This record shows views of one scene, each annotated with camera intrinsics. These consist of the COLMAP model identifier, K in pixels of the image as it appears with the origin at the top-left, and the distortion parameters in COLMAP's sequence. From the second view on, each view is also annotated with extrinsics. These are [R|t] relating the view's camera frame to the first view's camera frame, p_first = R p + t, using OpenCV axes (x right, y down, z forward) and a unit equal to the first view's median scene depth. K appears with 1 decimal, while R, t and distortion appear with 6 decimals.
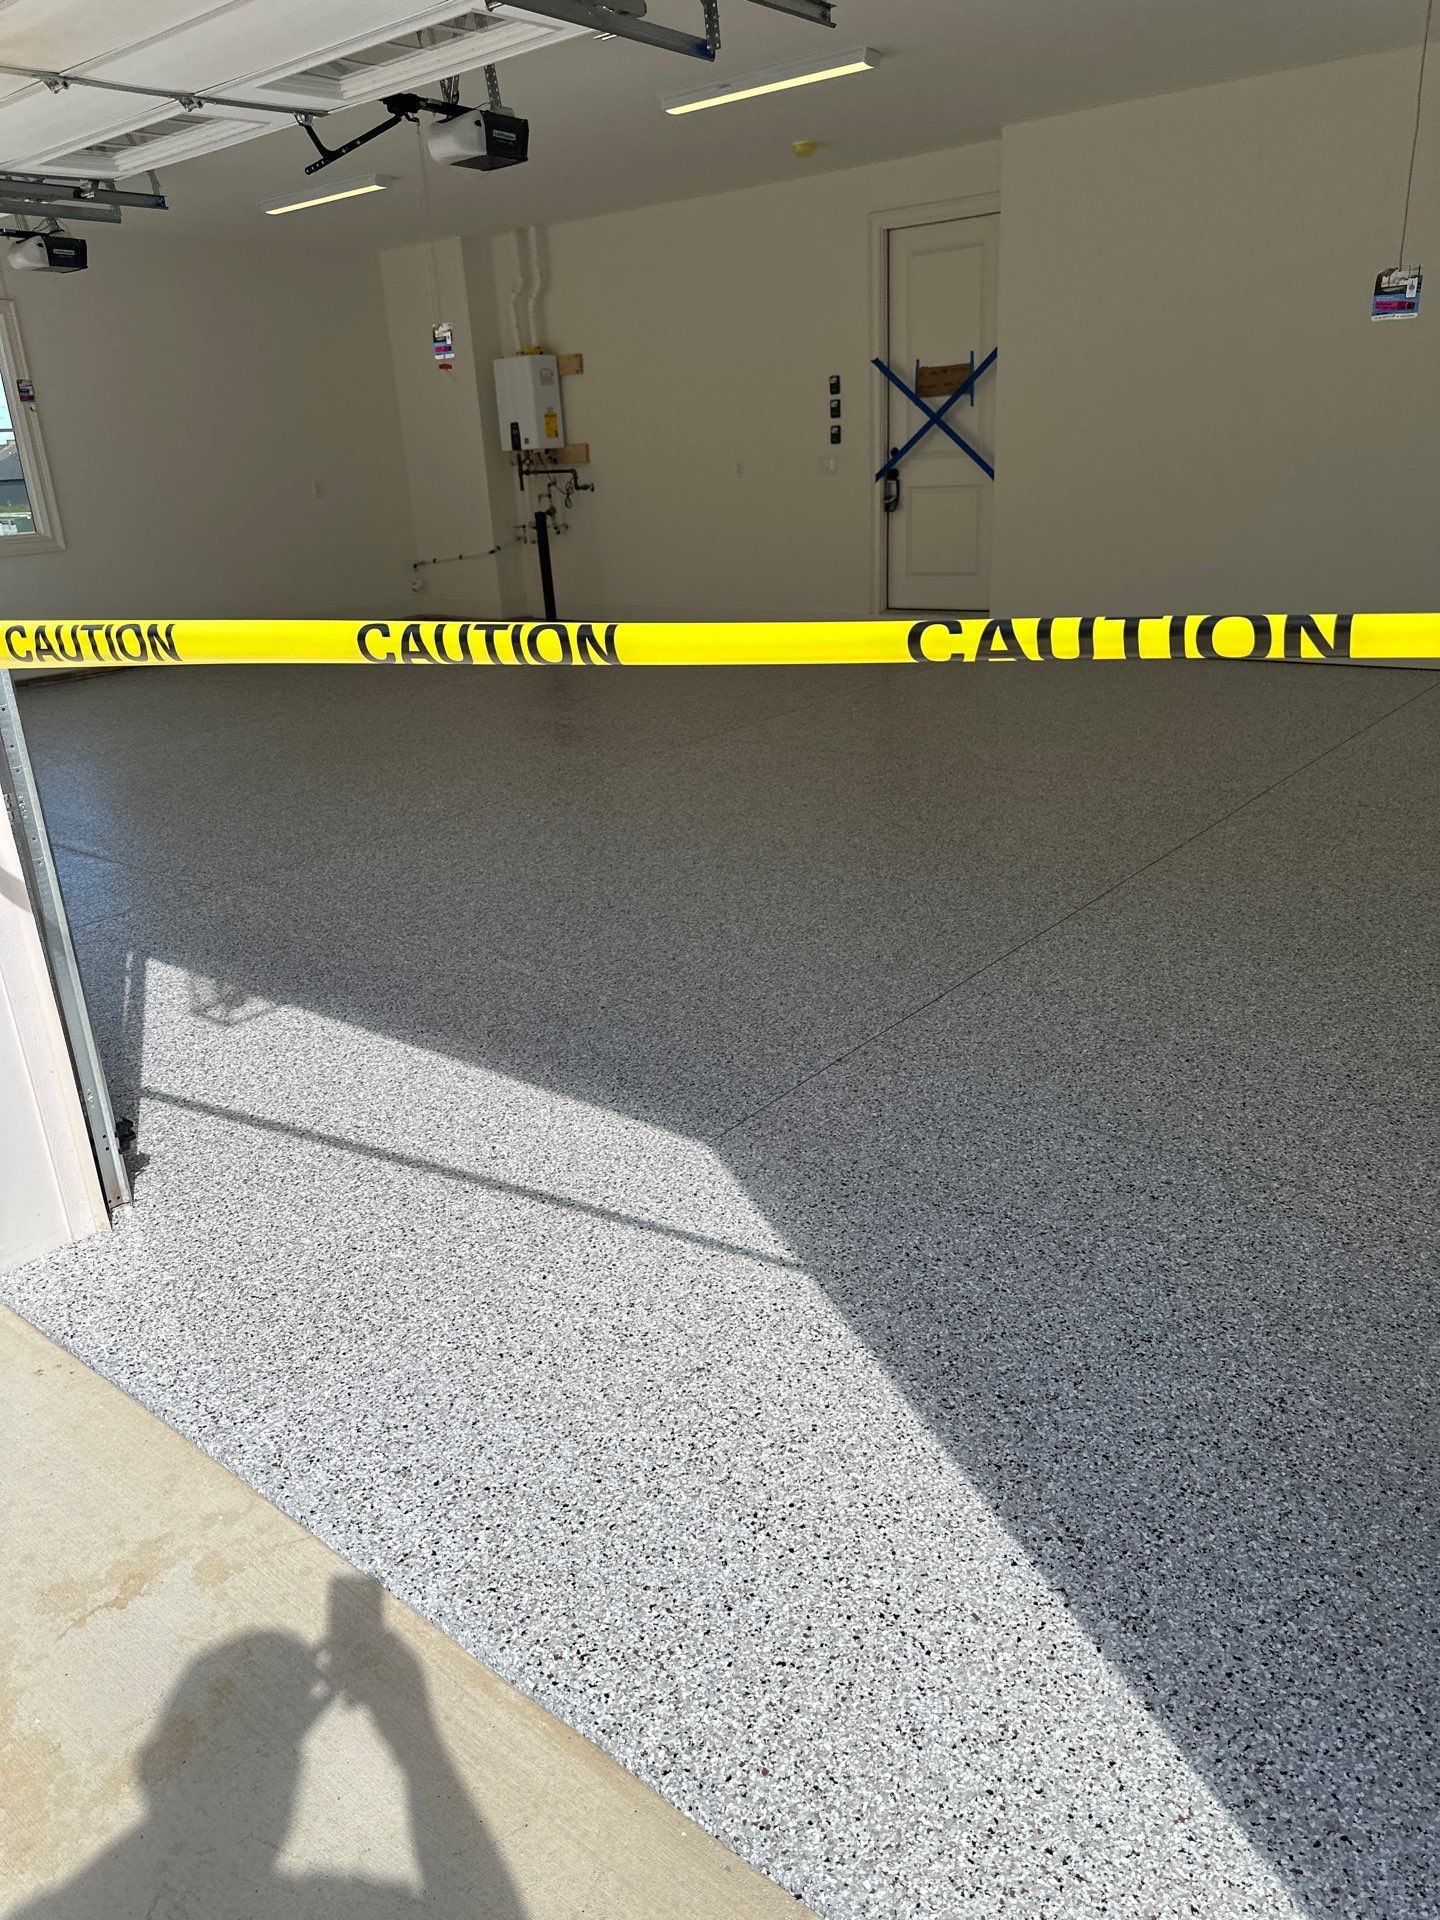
lens RADIAL K [[1350.9, 0, 729.3], [0, 1350.9, 960.2], [0, 0, 1]] dist [0.071777, -0.081889]
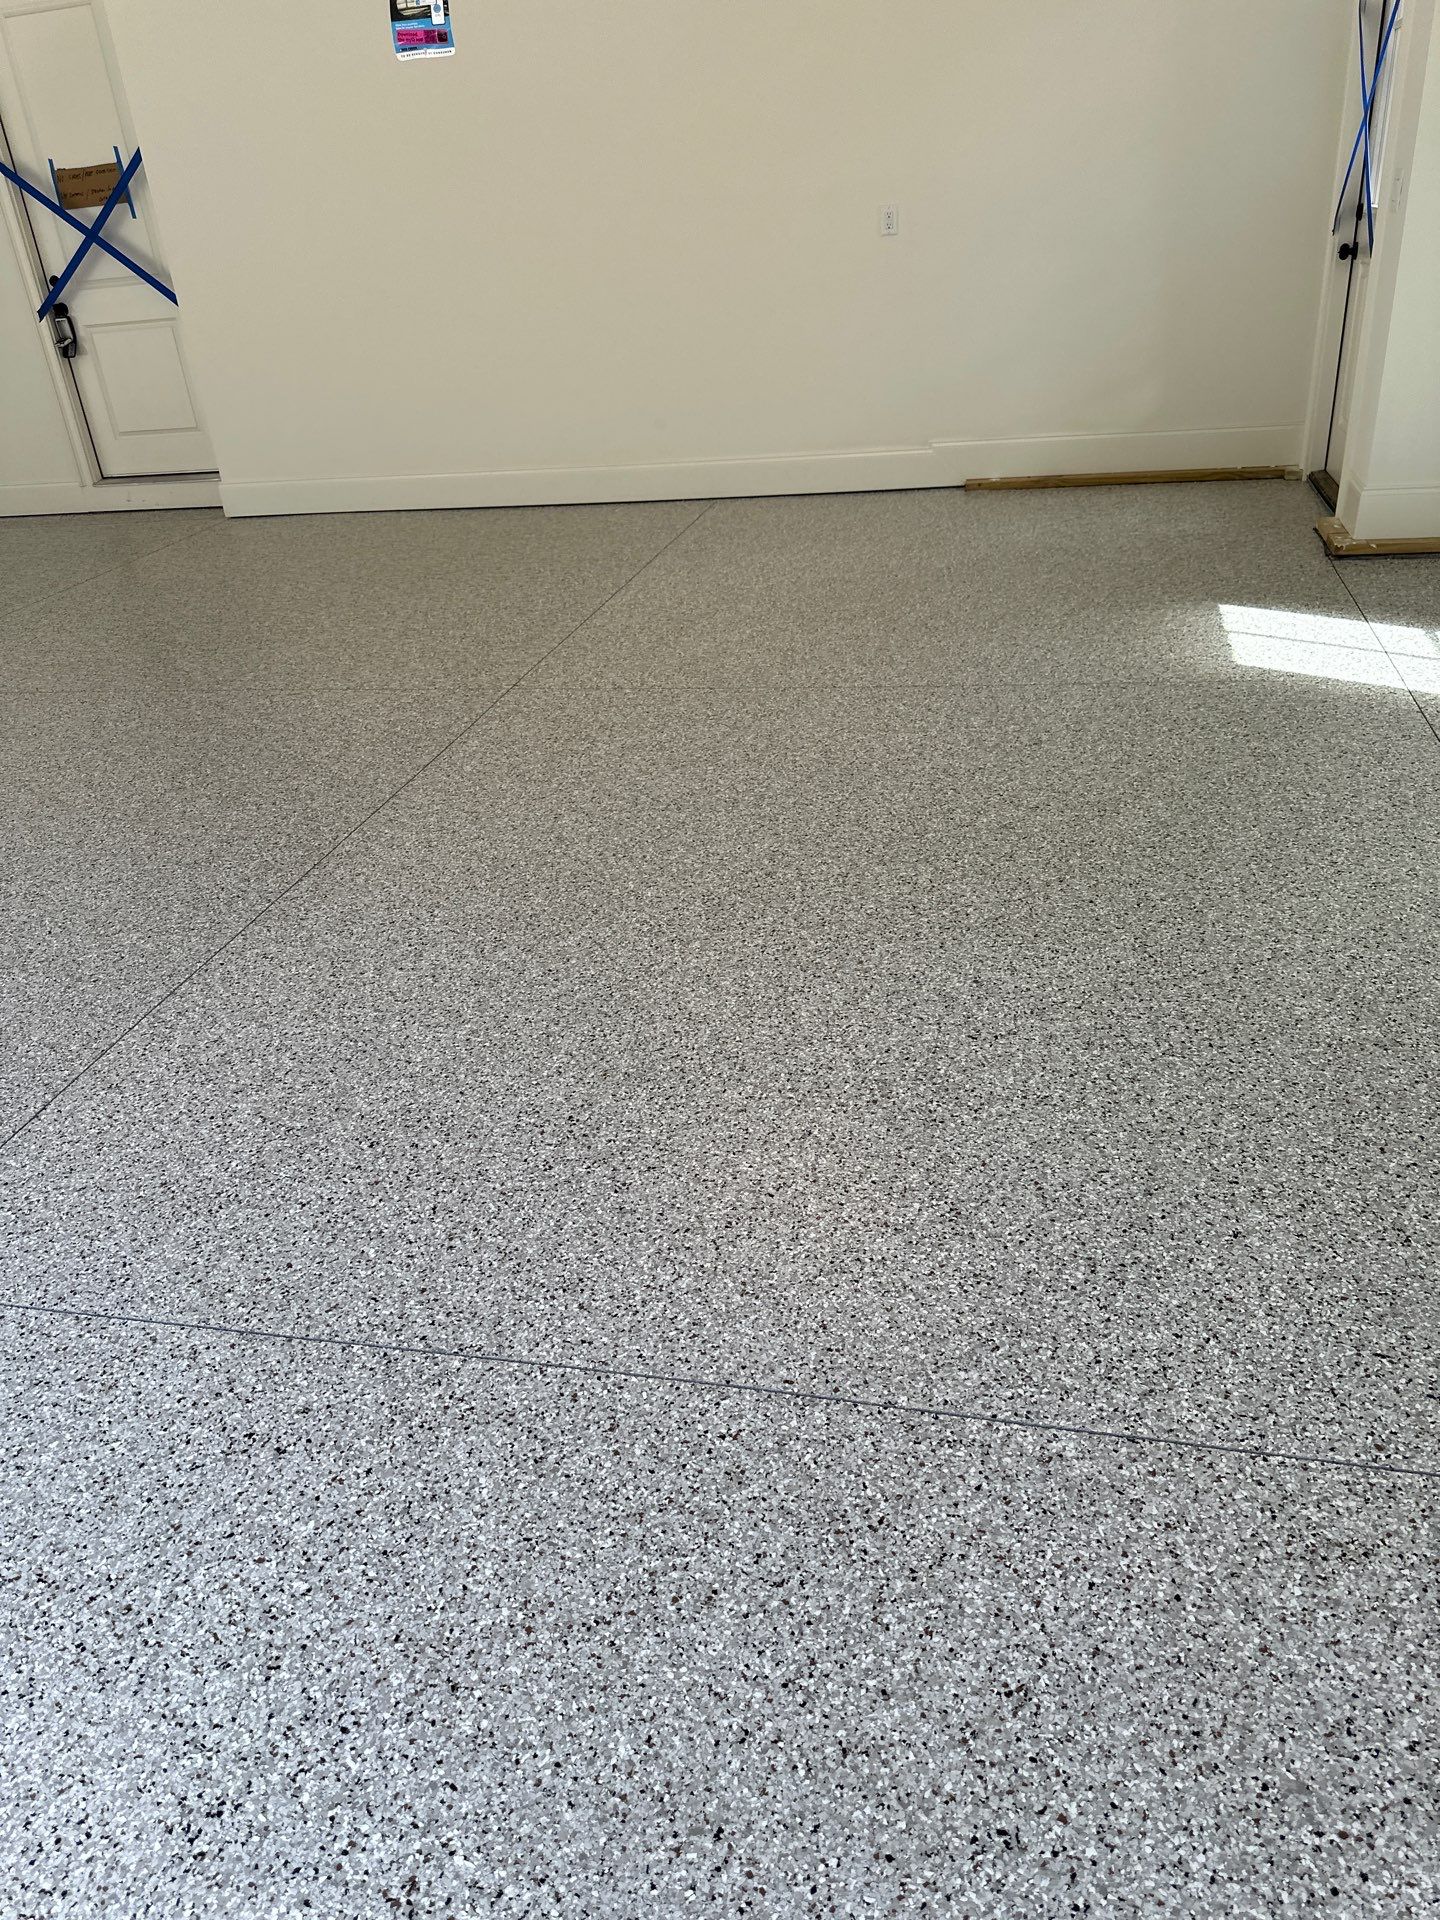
lens RADIAL K [[1350.9, 0, 703.0], [0, 1350.9, 965.3], [0, 0, 1]] dist [0.071777, -0.081889]
pose [[0.904409, -0.230844, 0.358825, 0.259370], [0.189222, 0.970777, 0.147602, -0.093553], [-0.382412, -0.065595, 0.921661, 0.270730]]
